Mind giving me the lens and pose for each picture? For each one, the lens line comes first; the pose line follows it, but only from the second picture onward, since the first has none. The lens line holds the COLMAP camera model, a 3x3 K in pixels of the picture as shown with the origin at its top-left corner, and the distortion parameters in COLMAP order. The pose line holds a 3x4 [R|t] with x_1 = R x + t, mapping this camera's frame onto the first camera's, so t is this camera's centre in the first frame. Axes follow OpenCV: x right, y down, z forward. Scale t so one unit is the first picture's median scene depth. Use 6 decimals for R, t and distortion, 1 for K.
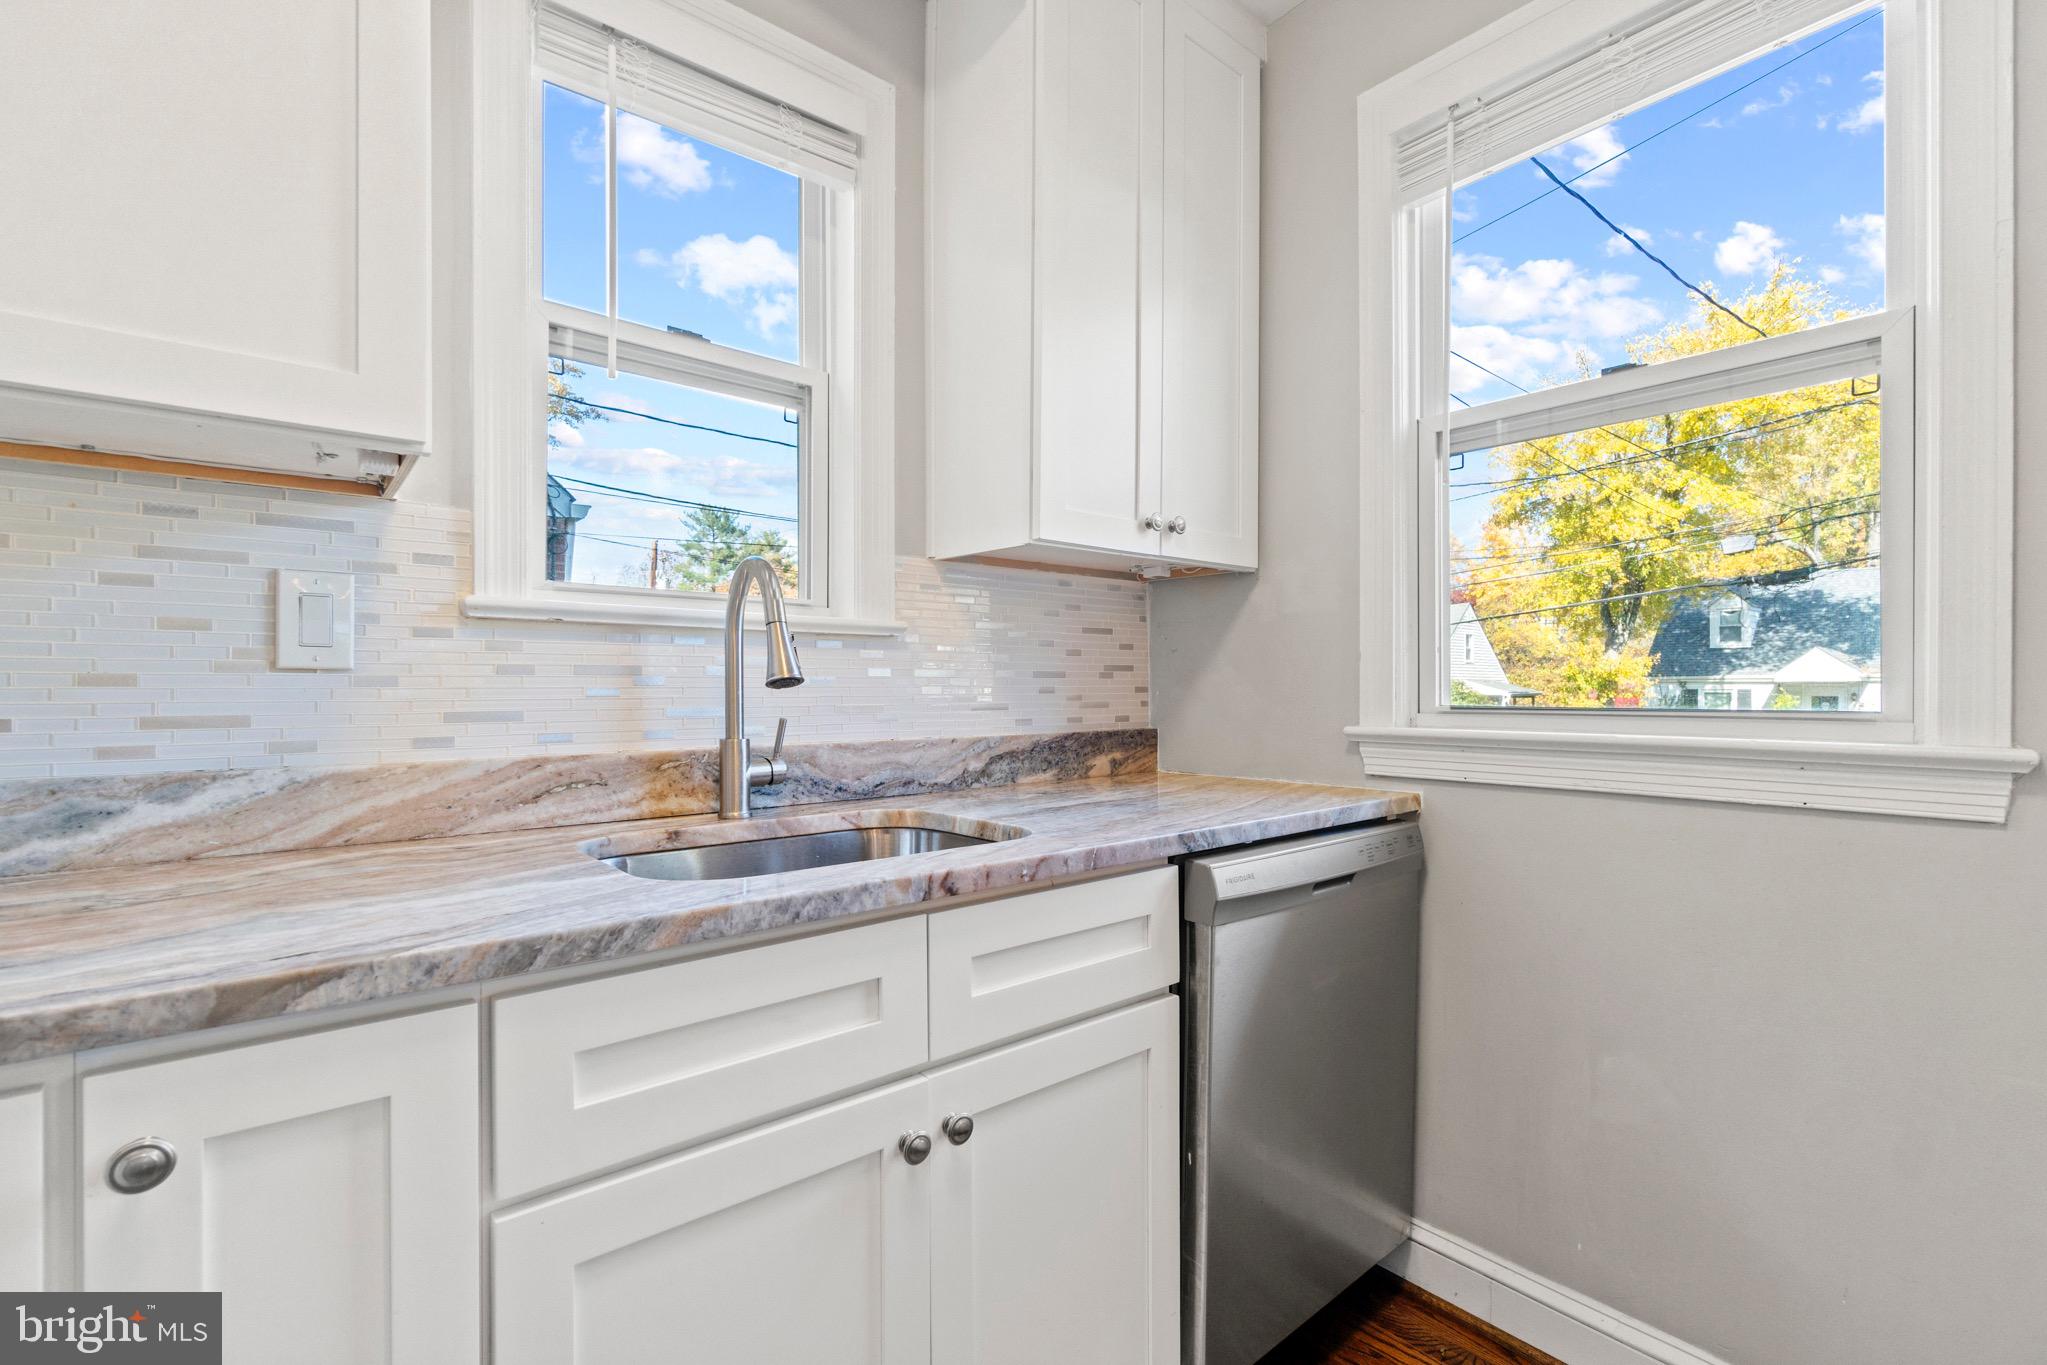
lens RADIAL K [[886.3, 0, 1022.9], [0, 886.3, 680.9], [0, 0, 1]] dist [0.001266, 0.001508]
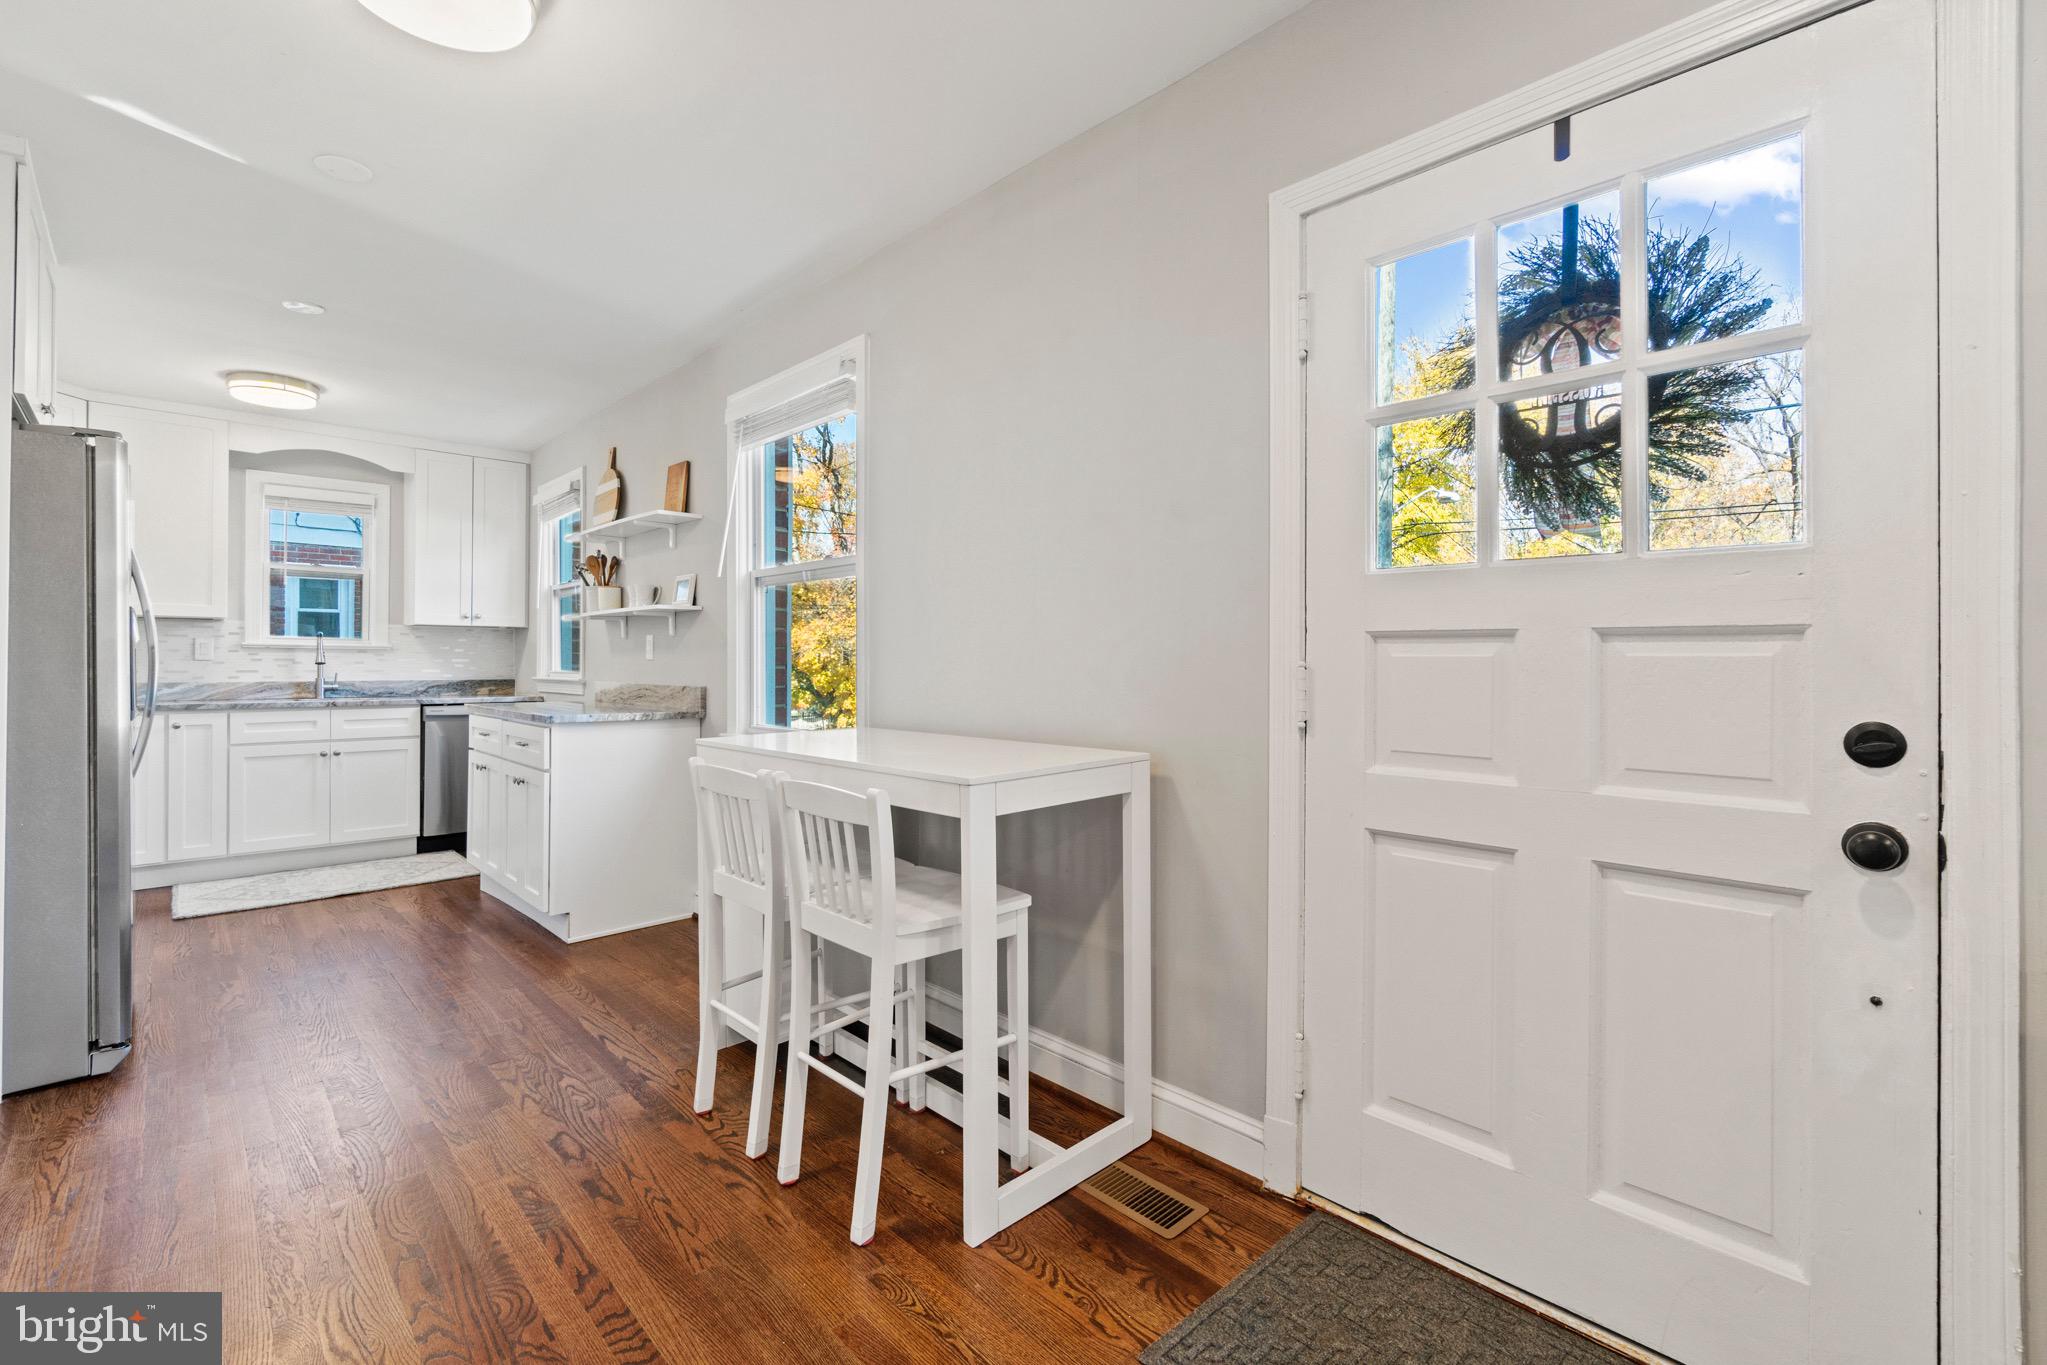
lens RADIAL K [[886.3, 0, 1021.3], [0, 886.3, 647.3], [0, 0, 1]] dist [0.001266, 0.001508]
pose [[0.998455, 0.002854, 0.055487, 2.777680], [-0.002432, 0.999968, -0.007674, -0.049322], [-0.055508, 0.007527, 0.998430, -3.346084]]
